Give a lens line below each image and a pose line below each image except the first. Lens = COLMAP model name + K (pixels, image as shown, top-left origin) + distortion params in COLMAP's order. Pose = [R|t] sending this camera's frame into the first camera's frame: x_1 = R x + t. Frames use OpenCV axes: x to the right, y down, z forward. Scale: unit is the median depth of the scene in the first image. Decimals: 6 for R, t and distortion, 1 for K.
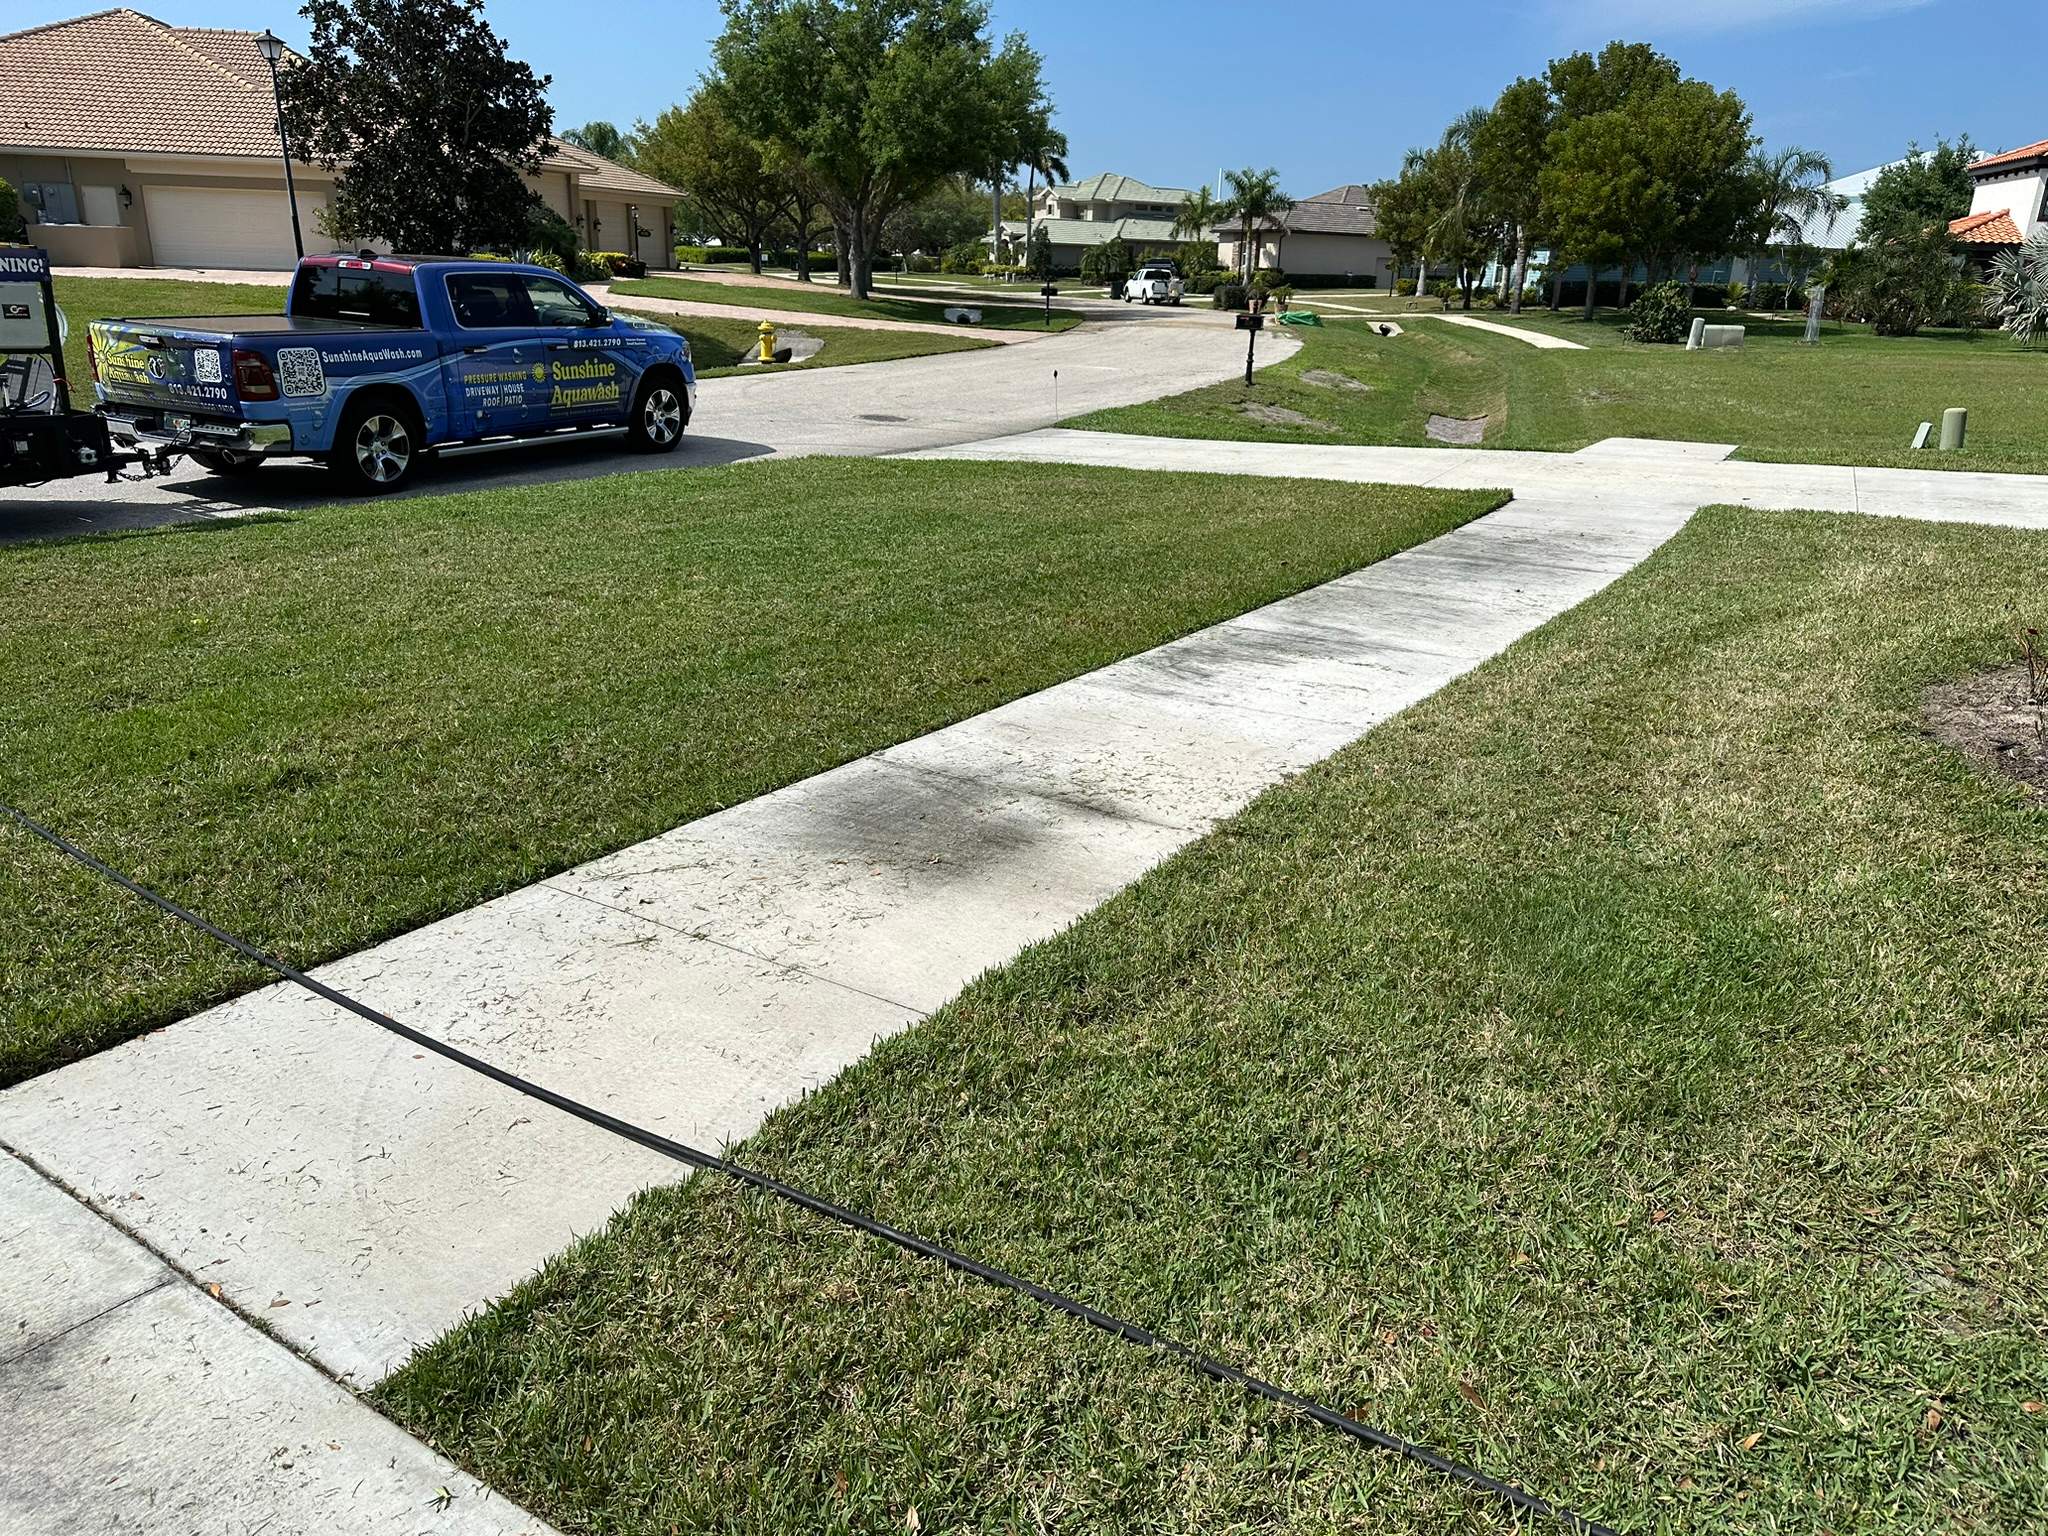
lens RADIAL K [[1428.4, 0, 1017.2], [0, 1428.4, 784.5], [0, 0, 1]] dist [0.034832, -0.038940]
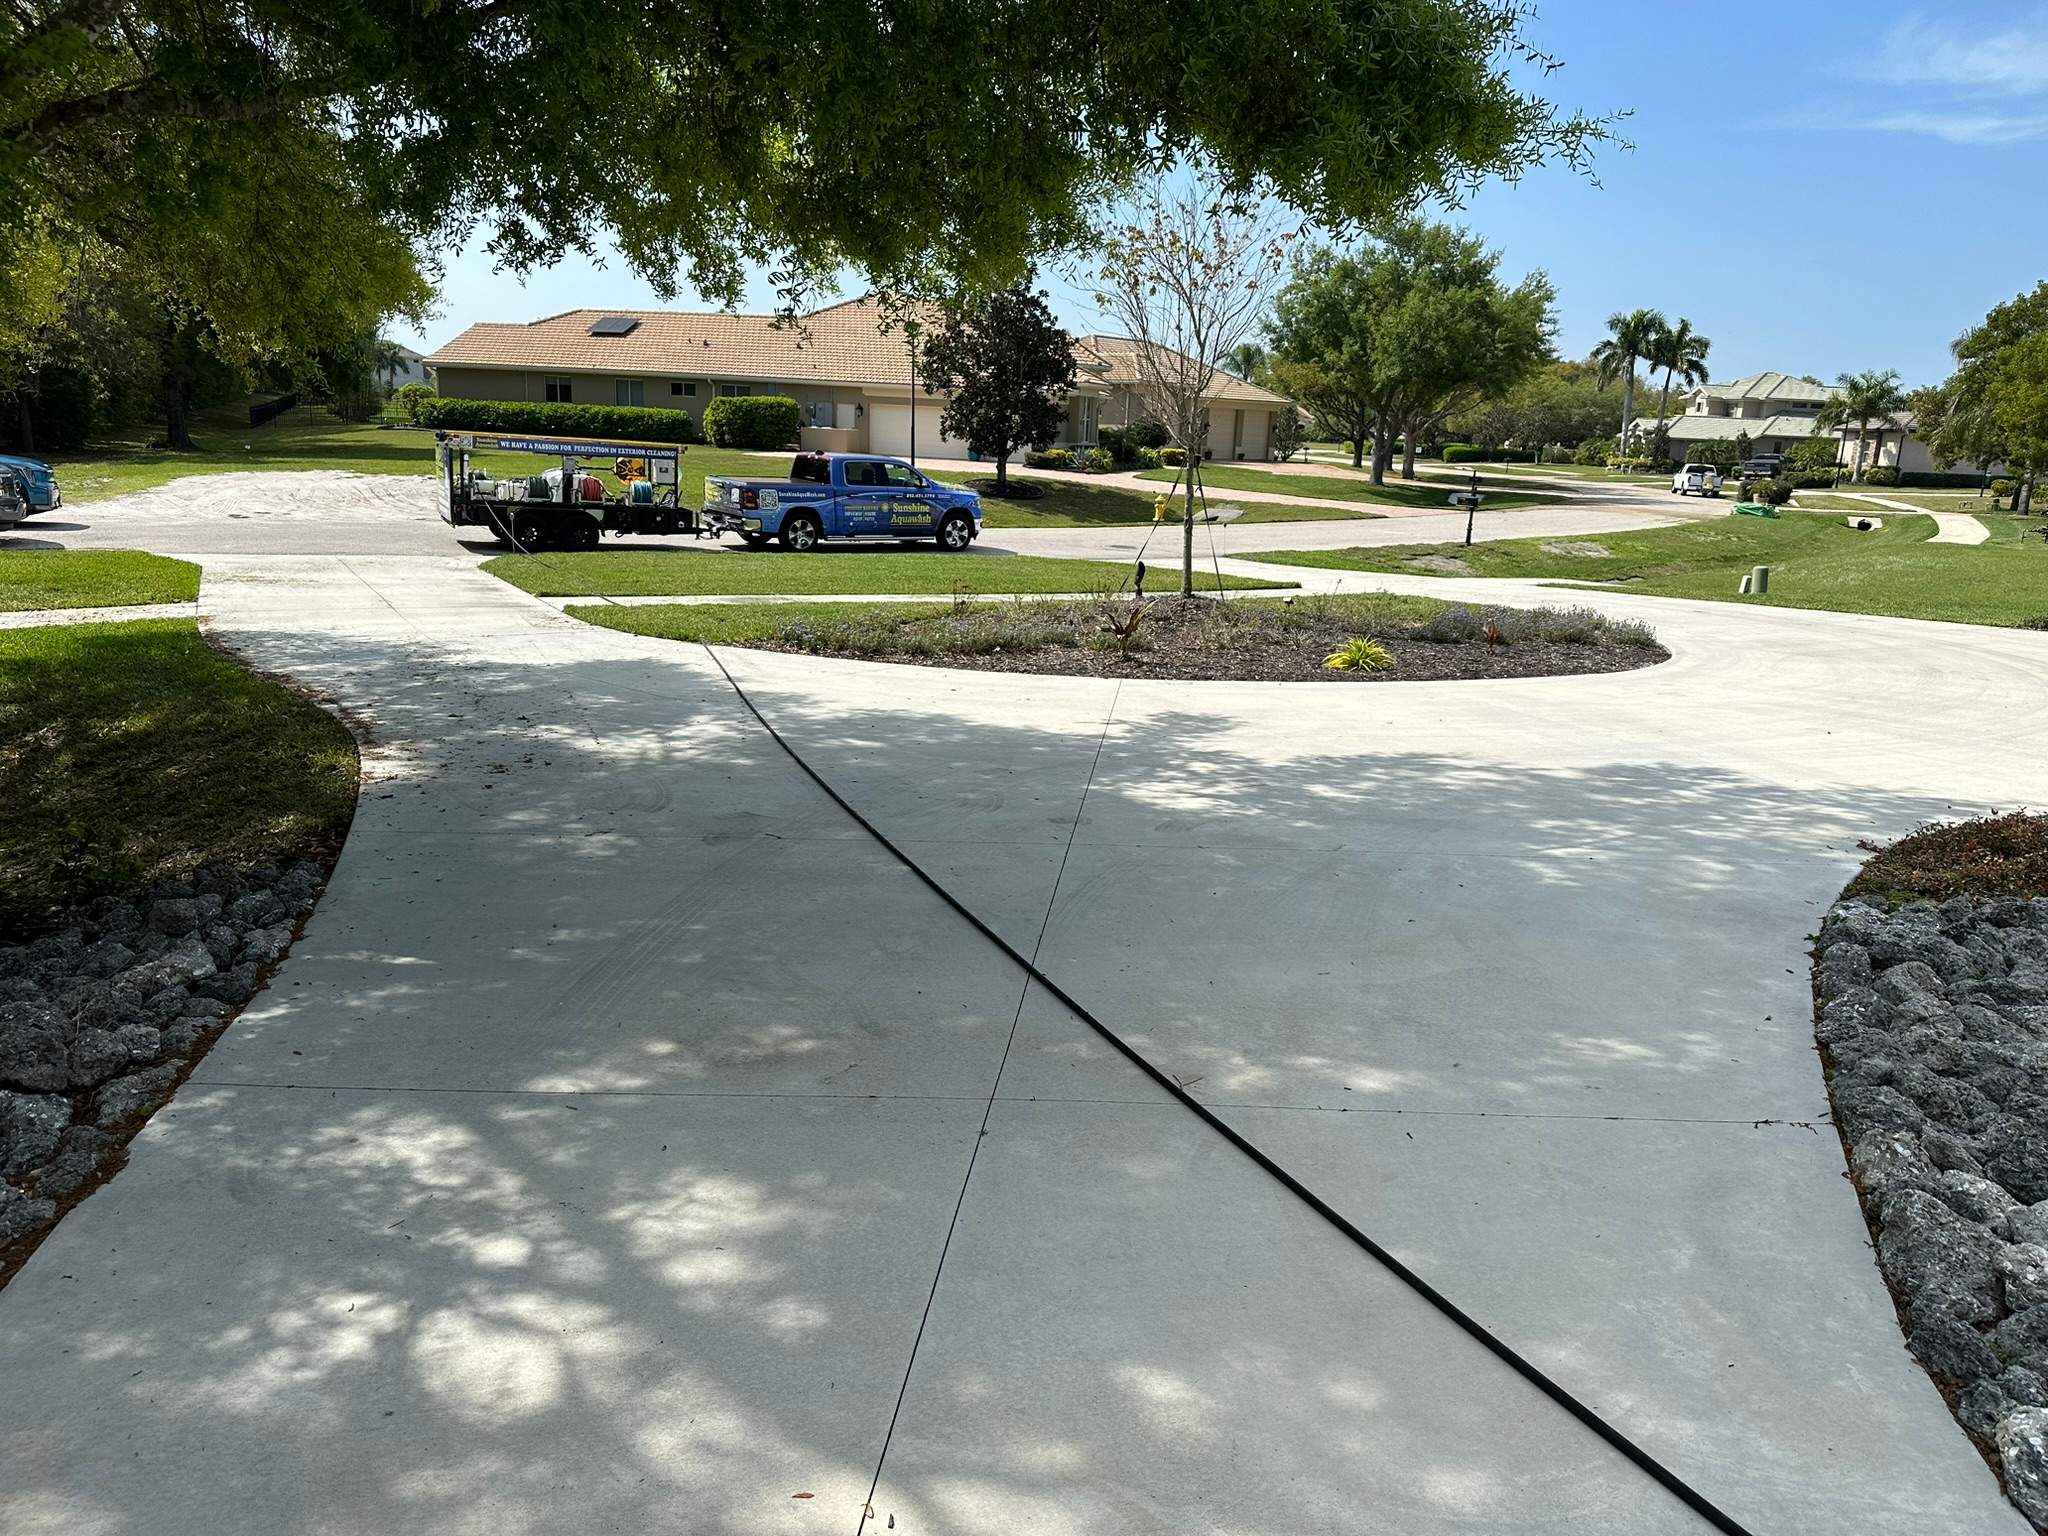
lens RADIAL K [[1401.2, 0, 1025.9], [0, 1401.2, 798.1], [0, 0, 1]] dist [0.124538, -0.165051]
pose [[0.887070, 0.125092, -0.444364, 0.380395], [-0.173230, 0.982444, -0.069247, 0.112119], [0.427901, 0.138404, 0.893166, -0.328305]]
